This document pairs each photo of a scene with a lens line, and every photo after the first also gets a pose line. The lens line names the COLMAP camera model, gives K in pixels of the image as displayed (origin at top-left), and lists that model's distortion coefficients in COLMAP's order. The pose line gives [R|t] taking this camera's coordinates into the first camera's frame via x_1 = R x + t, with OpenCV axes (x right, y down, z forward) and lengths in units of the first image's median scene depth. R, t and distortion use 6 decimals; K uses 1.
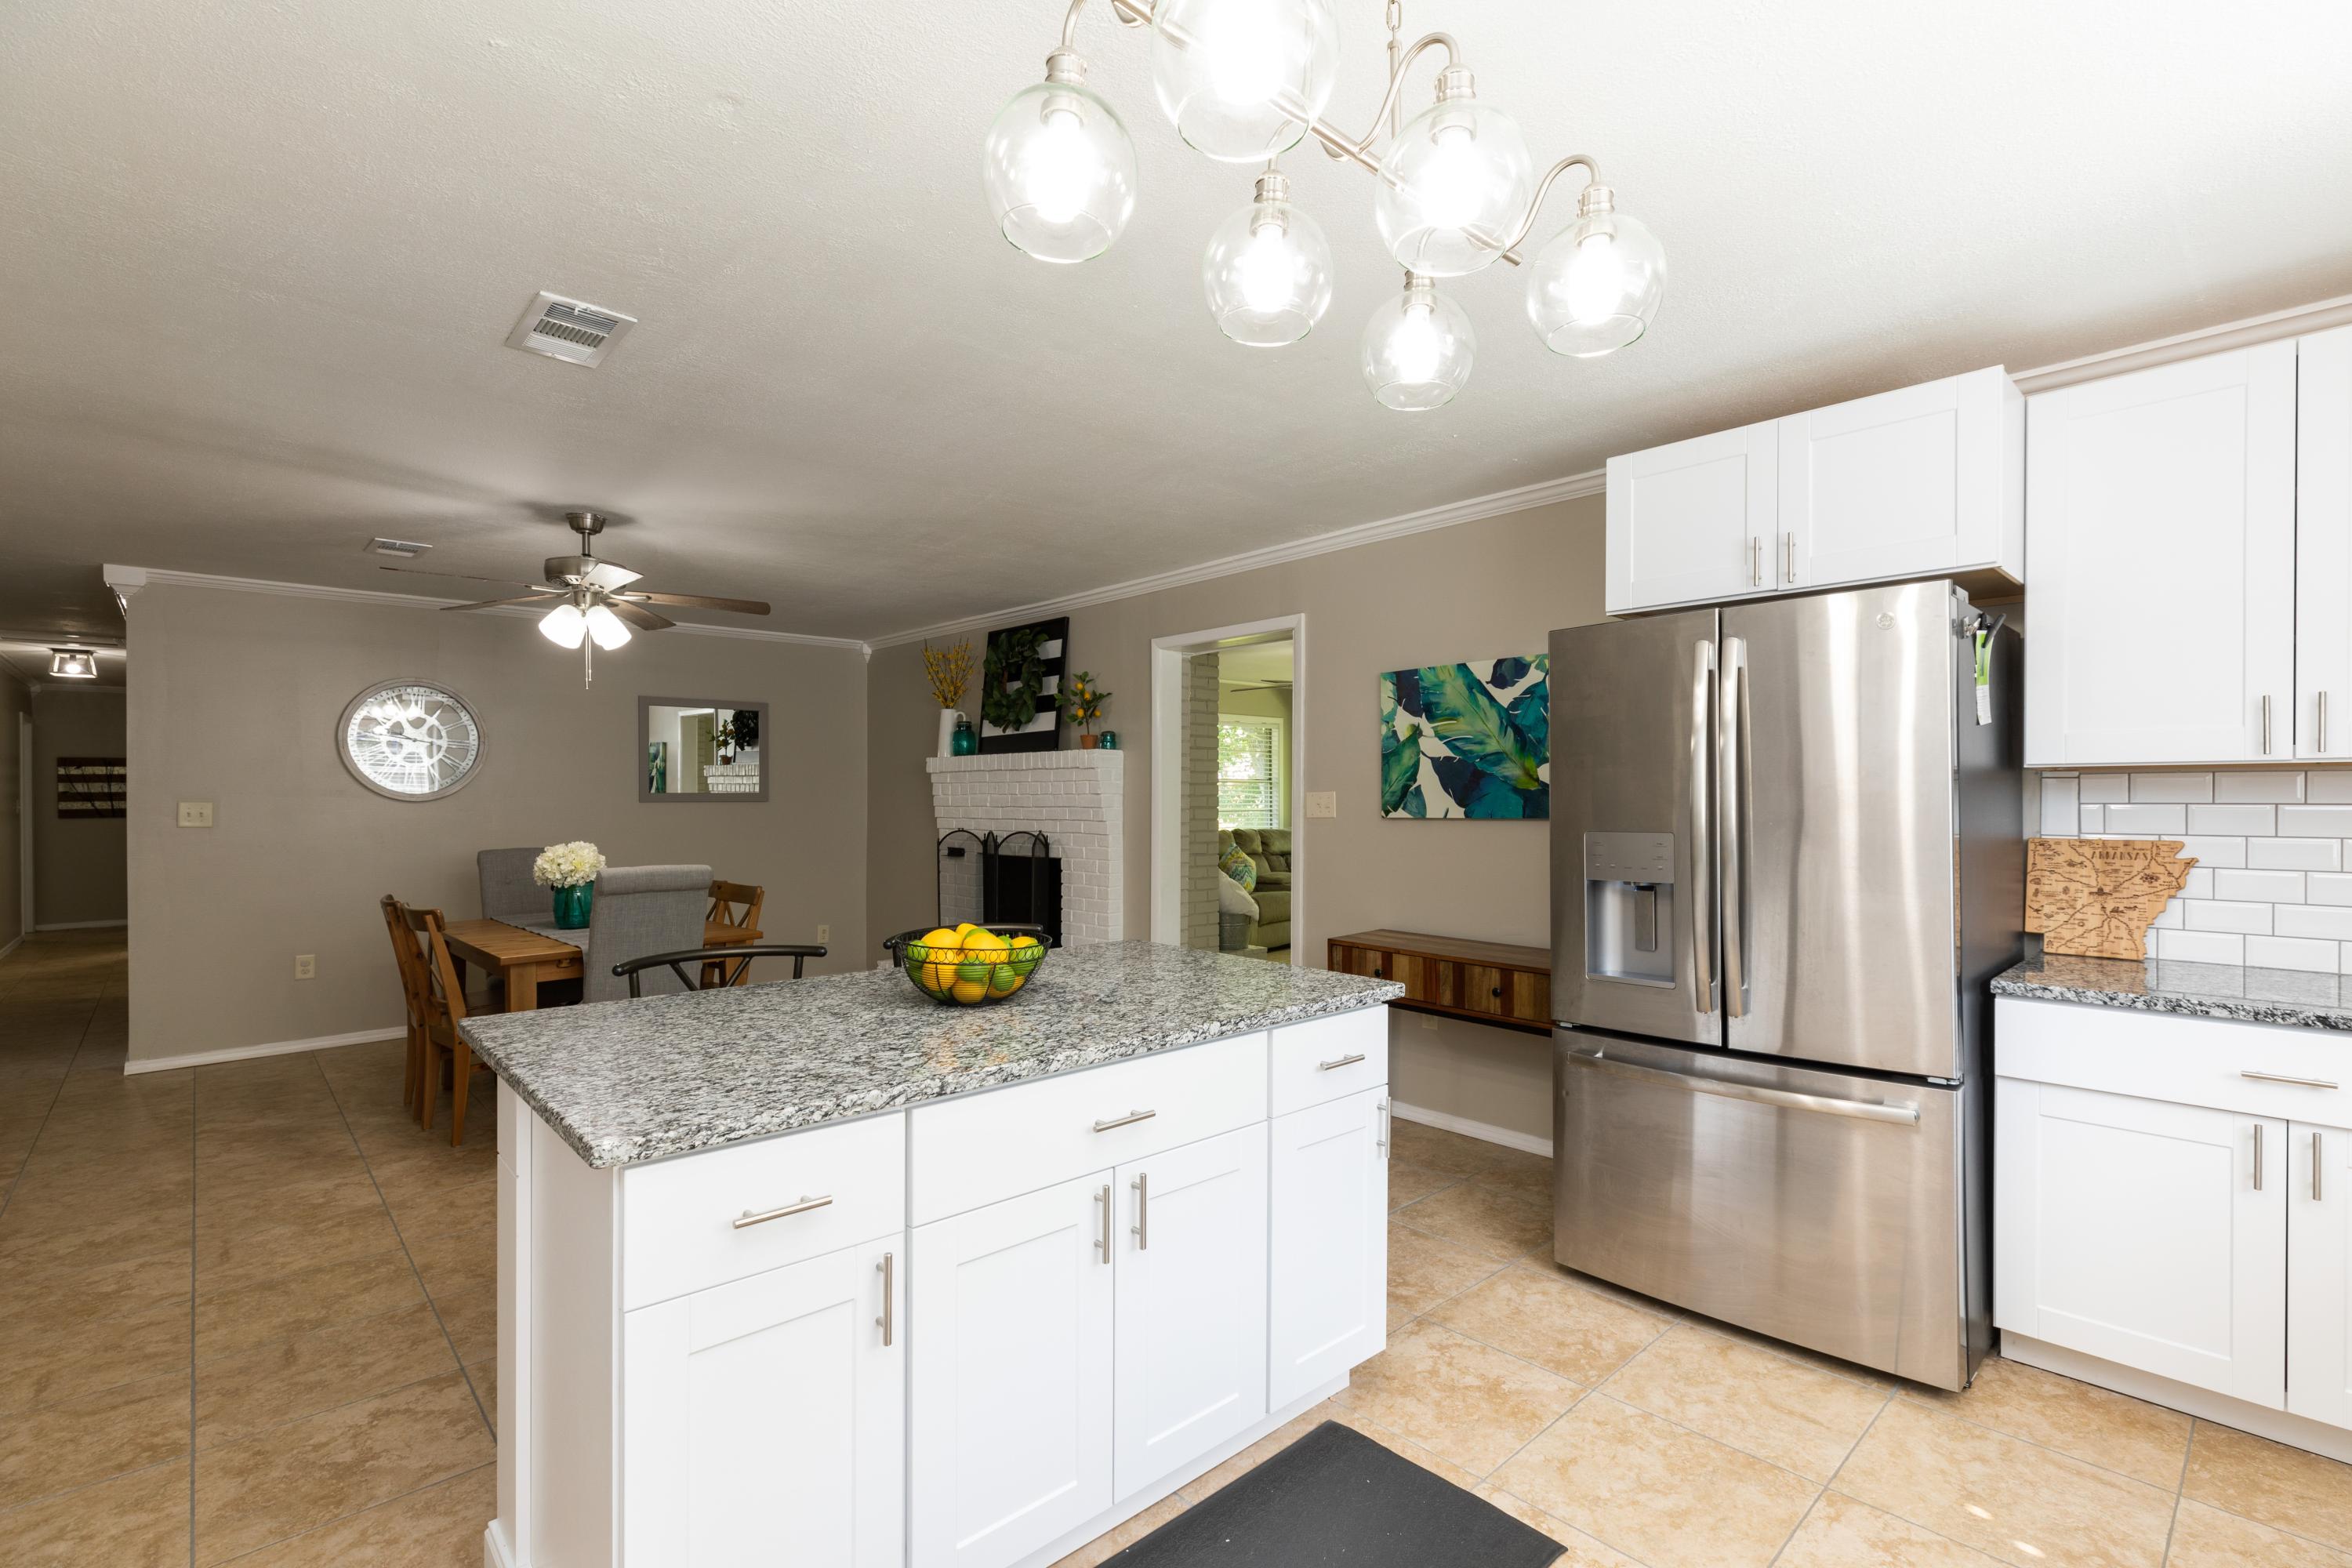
lens RADIAL K [[1059.1, 0, 1187.4], [0, 1059.1, 801.5], [0, 0, 1]] dist [-0.000021, -0.000208]
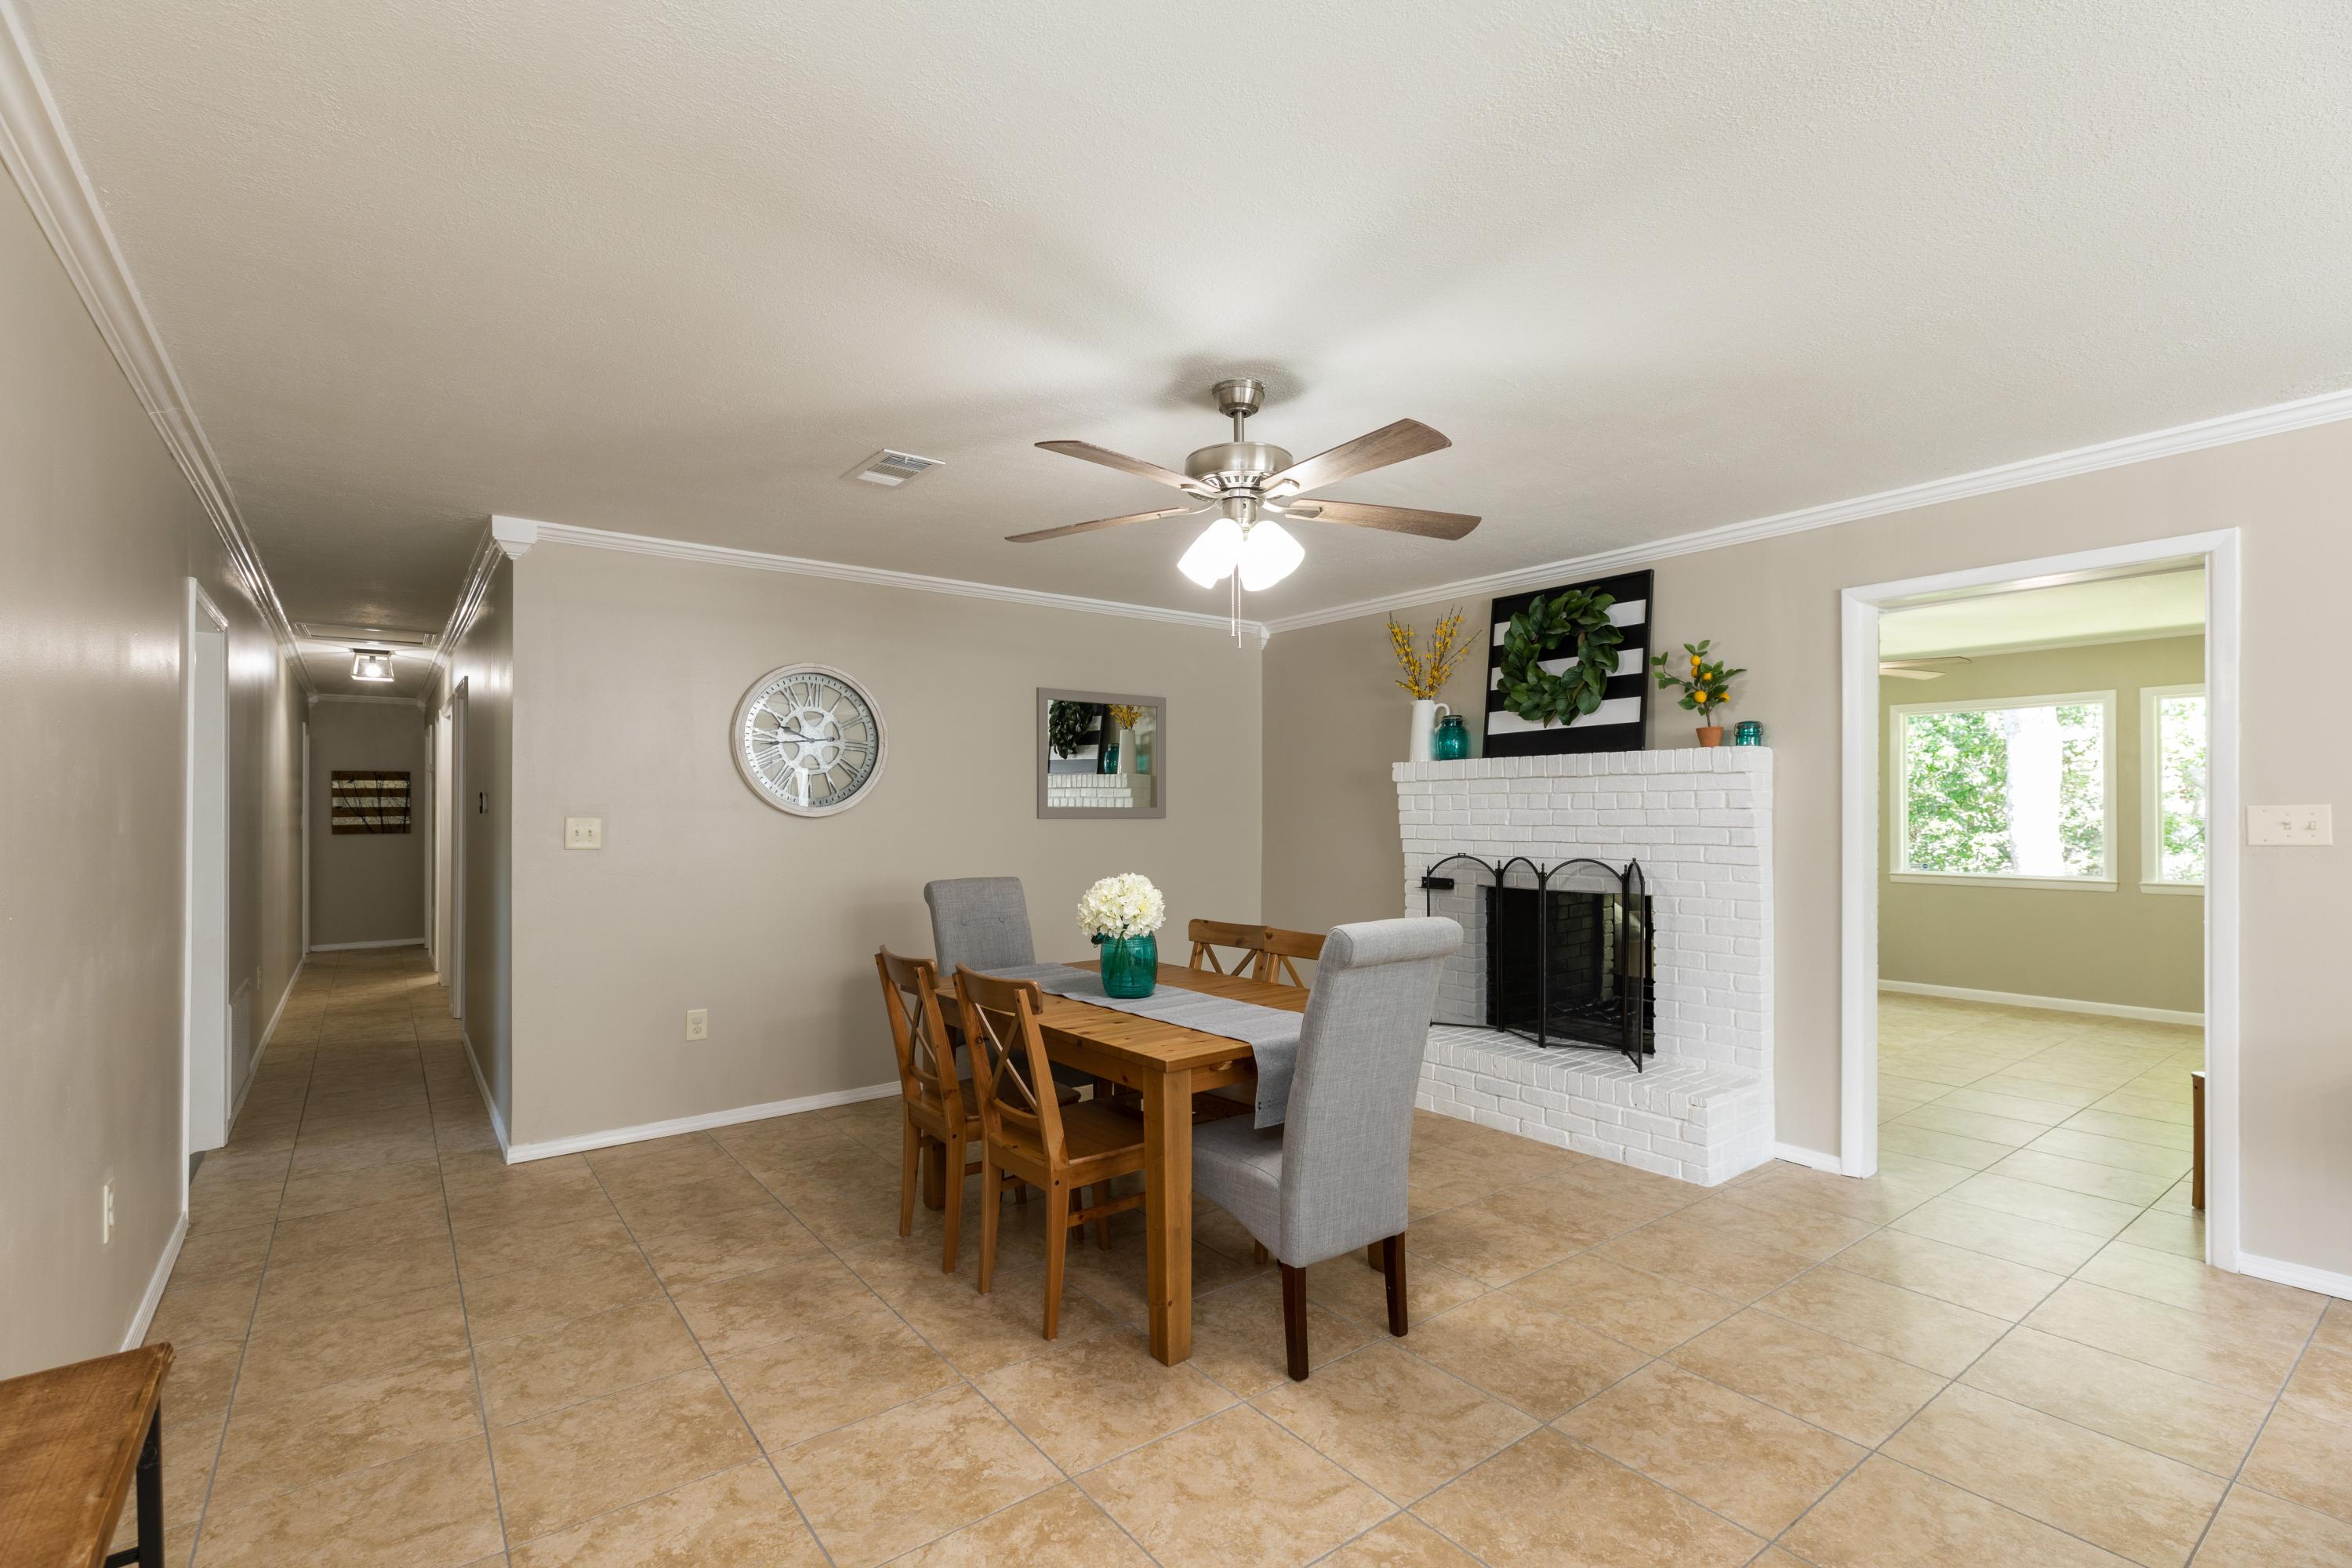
lens RADIAL K [[1059.1, 0, 1174.3], [0, 1059.1, 806.7], [0, 0, 1]] dist [-0.000021, -0.000208]
pose [[0.994113, 0.000847, -0.108345, -0.527933], [-0.002092, 0.999933, -0.011379, 0.001106], [0.108328, 0.011539, 0.994048, 0.332940]]
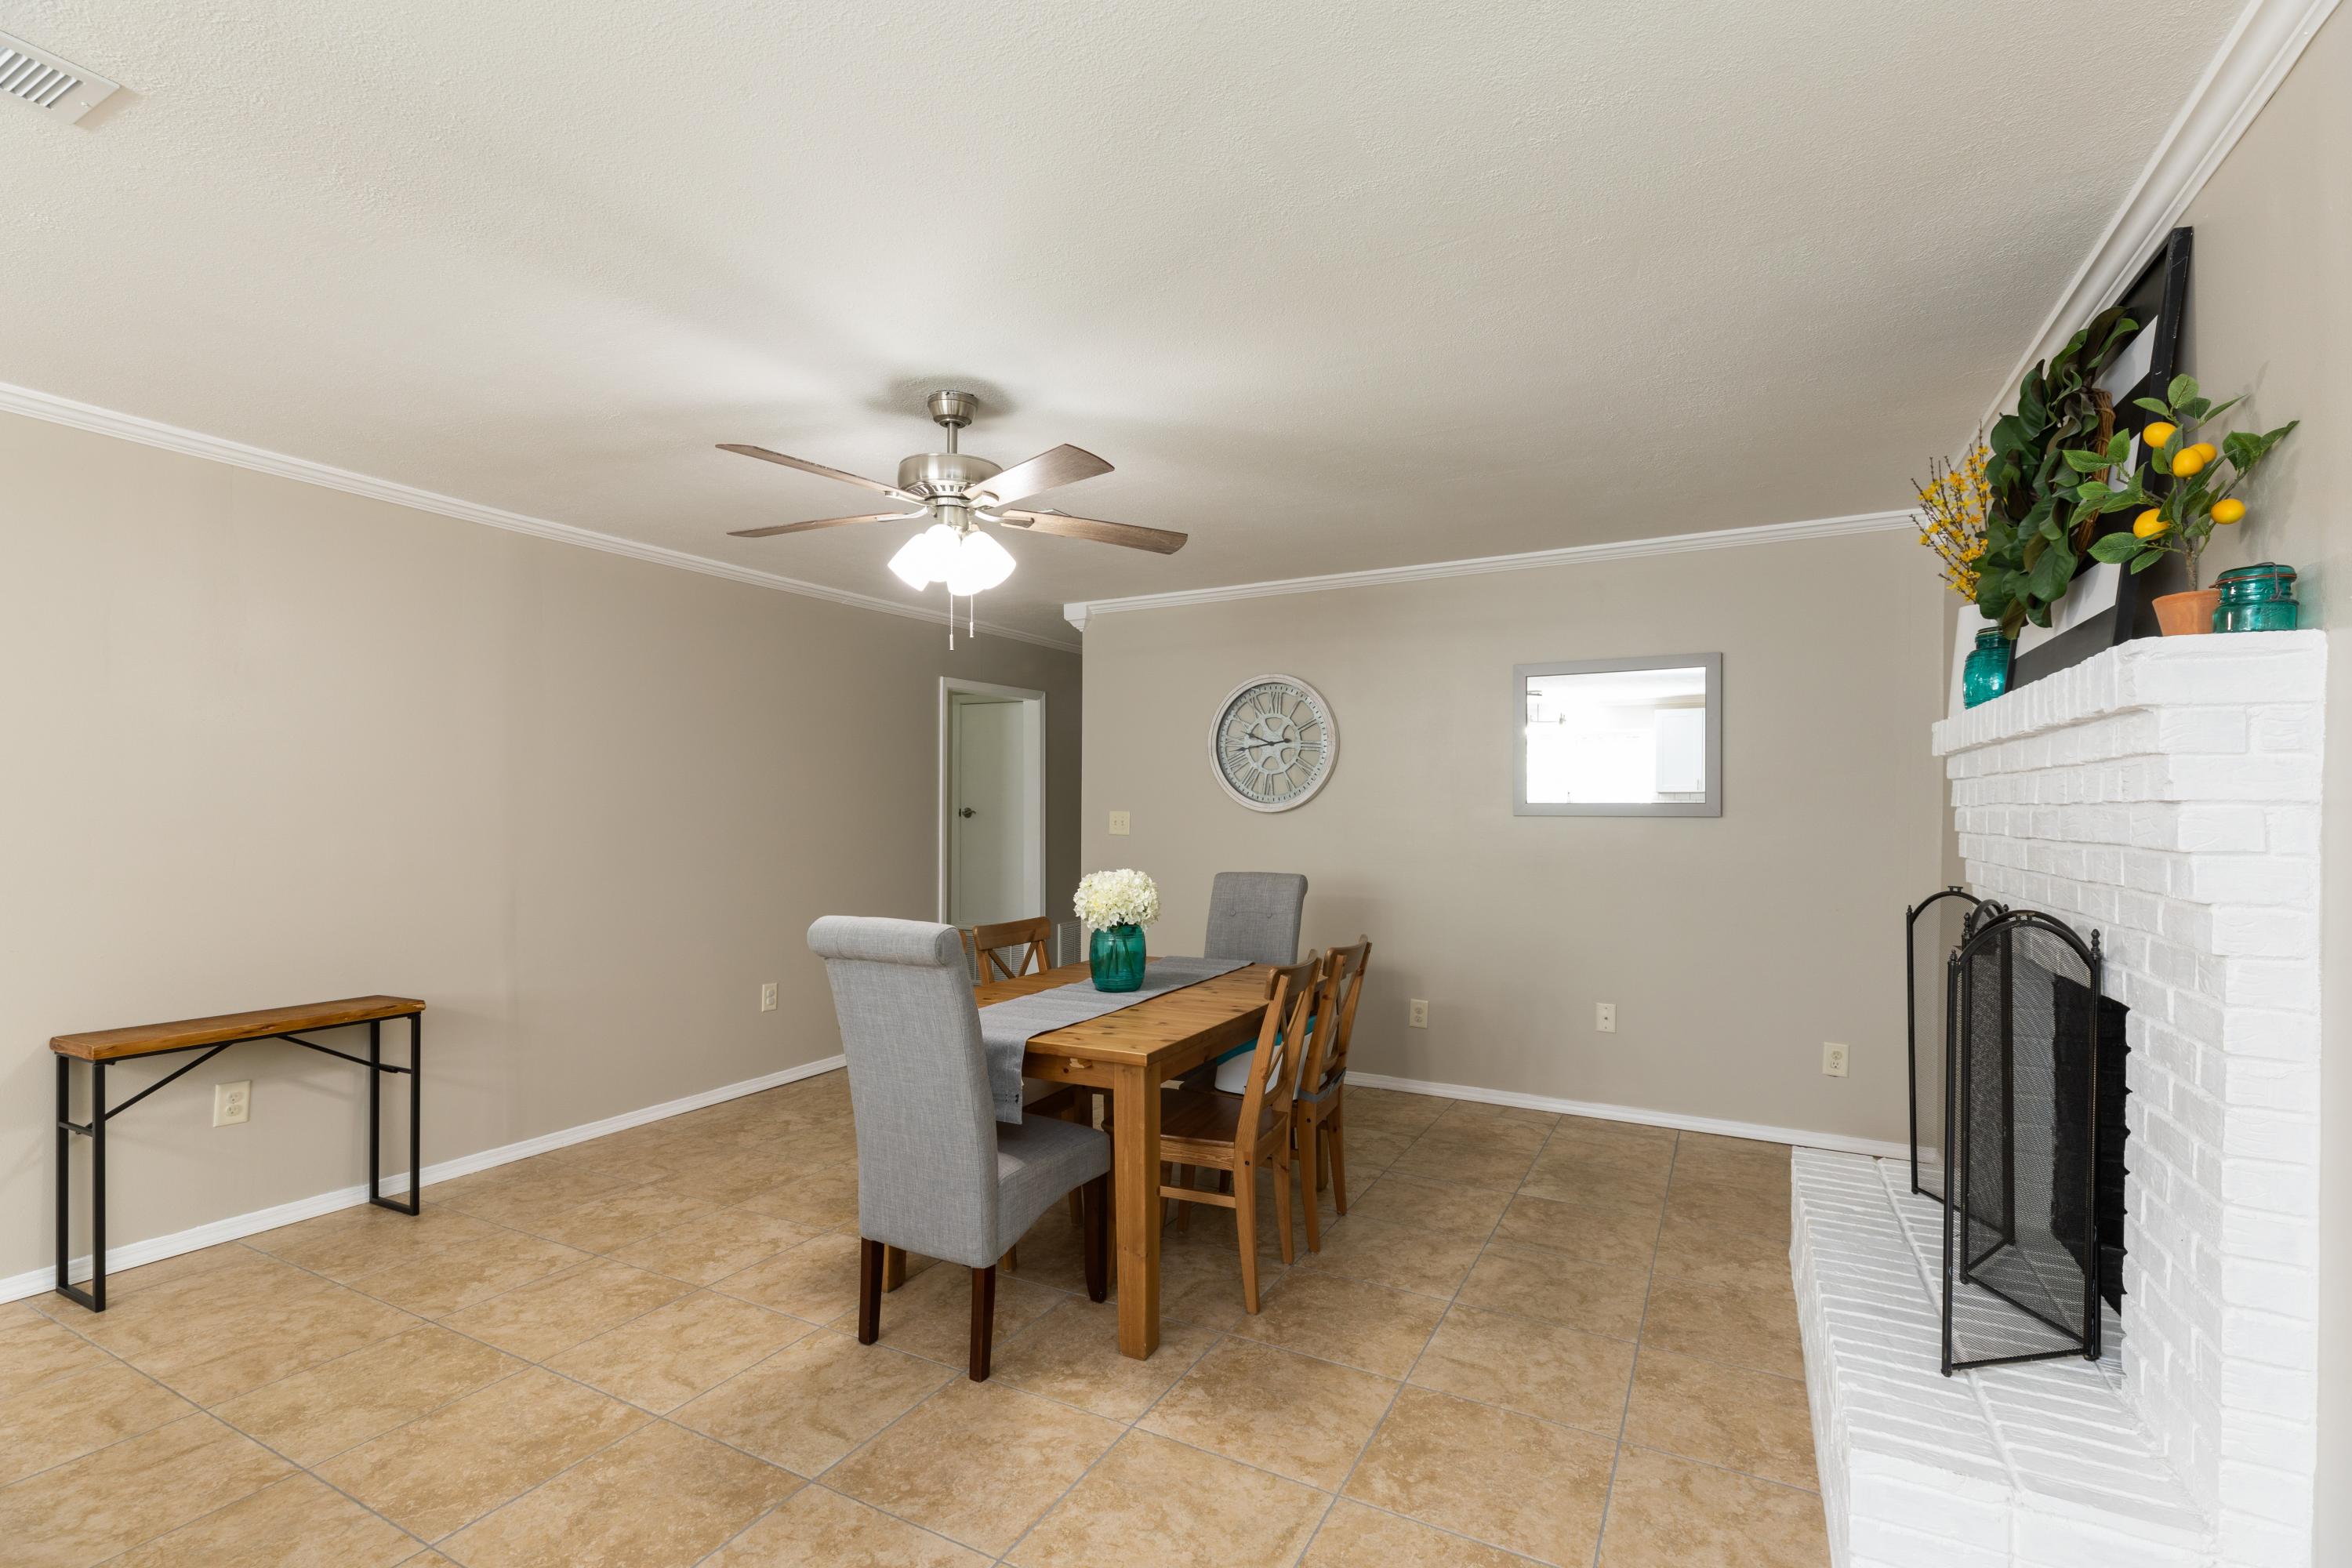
lens RADIAL K [[1059.1, 0, 1151.5], [0, 1059.1, 810.7], [0, 0, 1]] dist [-0.000021, -0.000208]
pose [[0.307827, 0.006628, -0.951419, 0.127047], [-0.007025, 0.999964, 0.004694, -0.006326], [0.951416, 0.005239, 0.307863, 0.898700]]
